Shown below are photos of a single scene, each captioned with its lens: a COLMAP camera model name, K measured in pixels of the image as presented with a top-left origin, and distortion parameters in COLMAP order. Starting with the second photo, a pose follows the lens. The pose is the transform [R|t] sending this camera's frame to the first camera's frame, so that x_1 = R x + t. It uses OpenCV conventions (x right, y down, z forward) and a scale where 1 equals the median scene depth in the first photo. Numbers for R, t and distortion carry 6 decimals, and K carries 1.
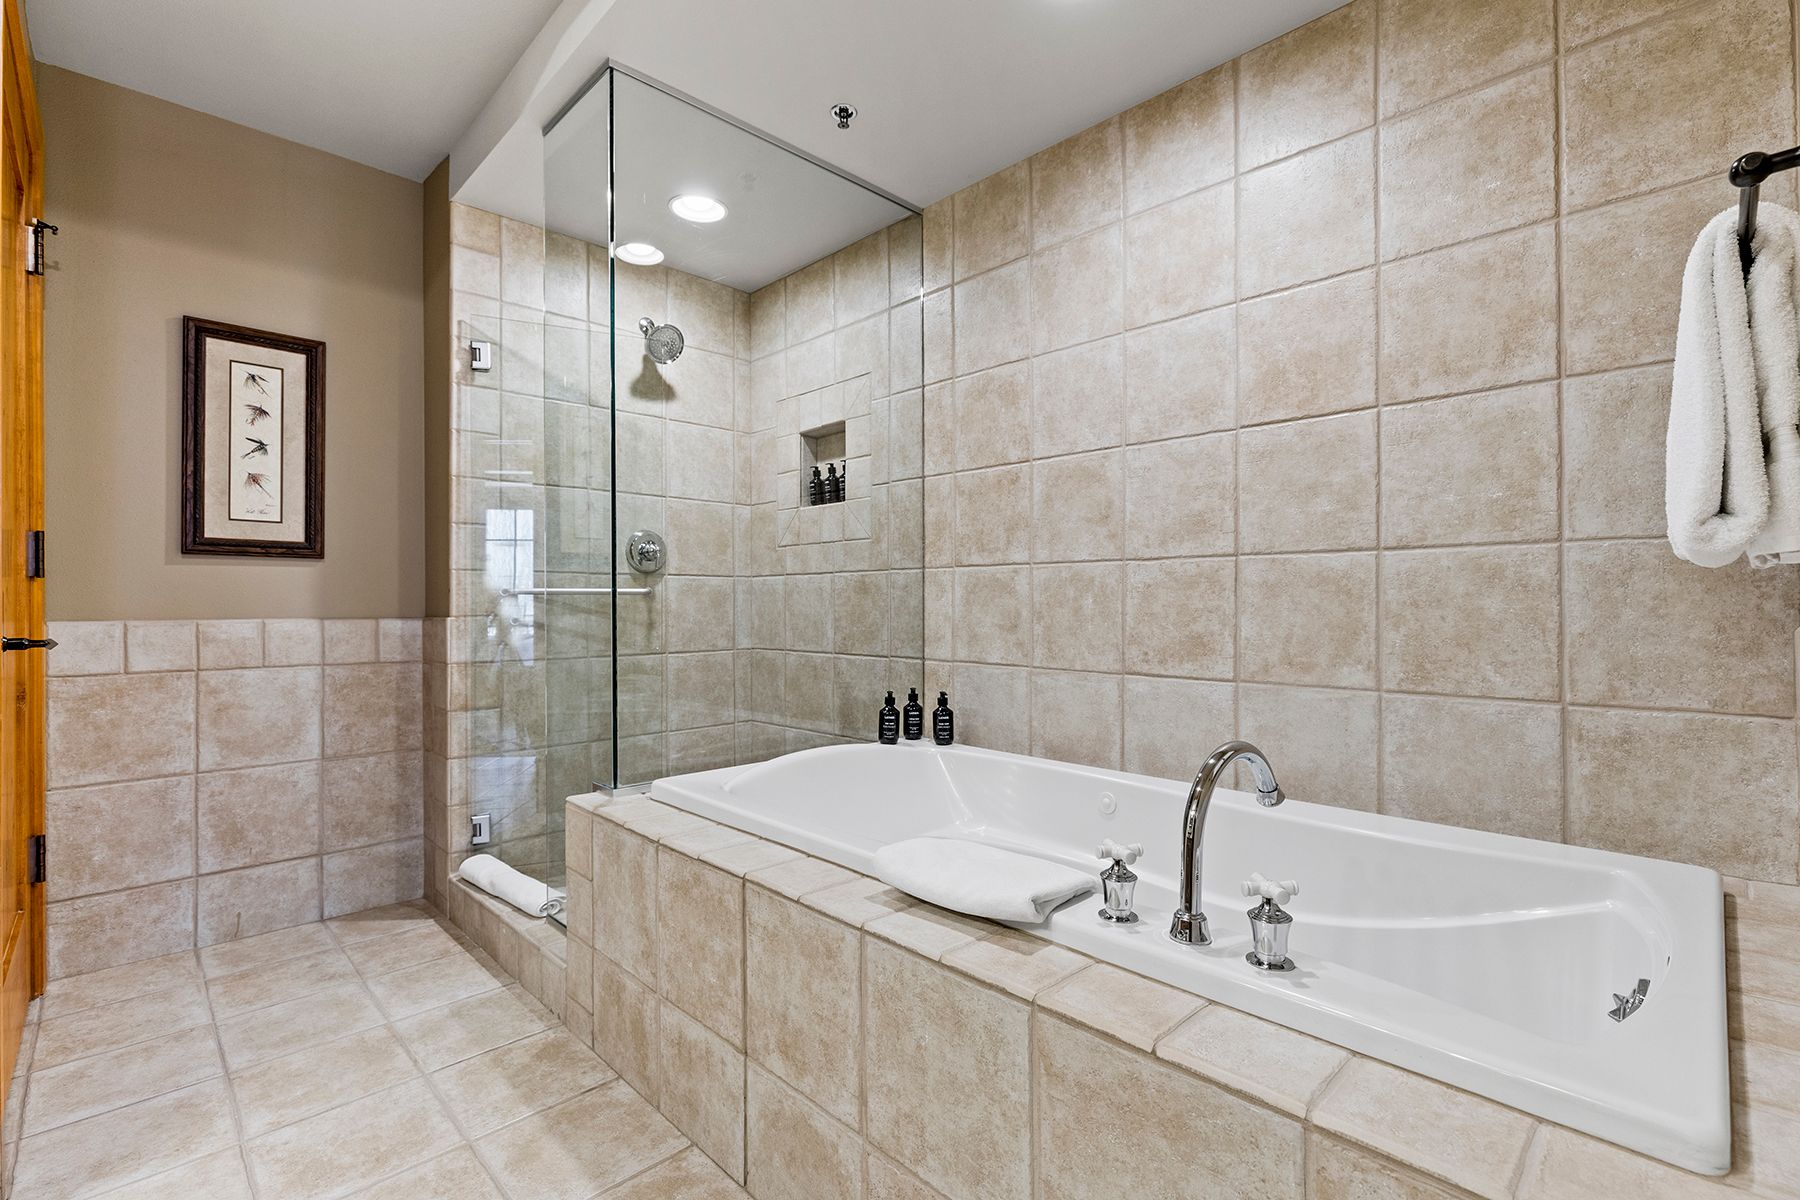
lens RADIAL K [[804.2, 0, 890.2], [0, 804.2, 599.7], [0, 0, 1]] dist [0.003810, -0.003345]
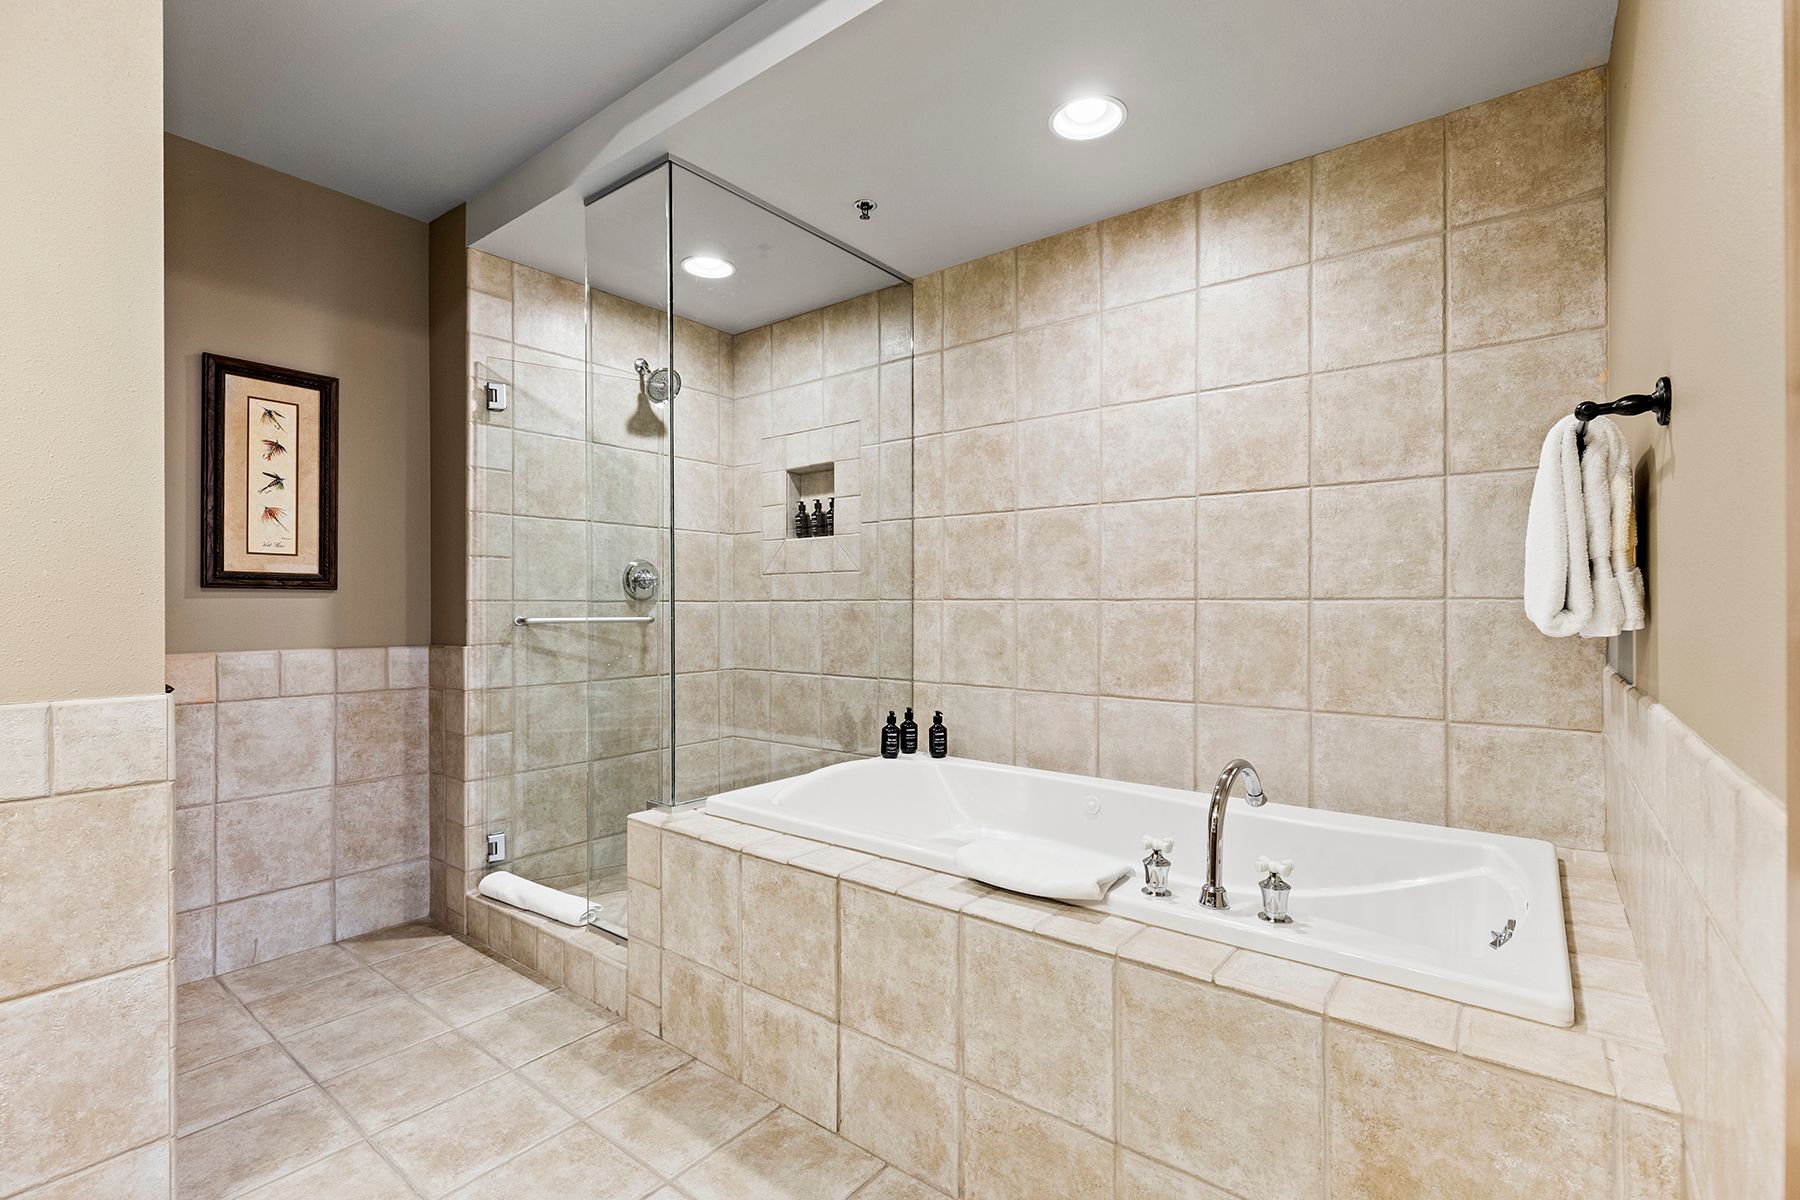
lens RADIAL K [[804.2, 0, 894.2], [0, 804.2, 606.4], [0, 0, 1]] dist [0.003810, -0.003345]
pose [[0.991550, 0.001579, 0.129718, -0.194516], [-0.002040, 0.999992, 0.003423, -0.051115], [-0.129712, -0.003658, 0.991545, -0.159680]]
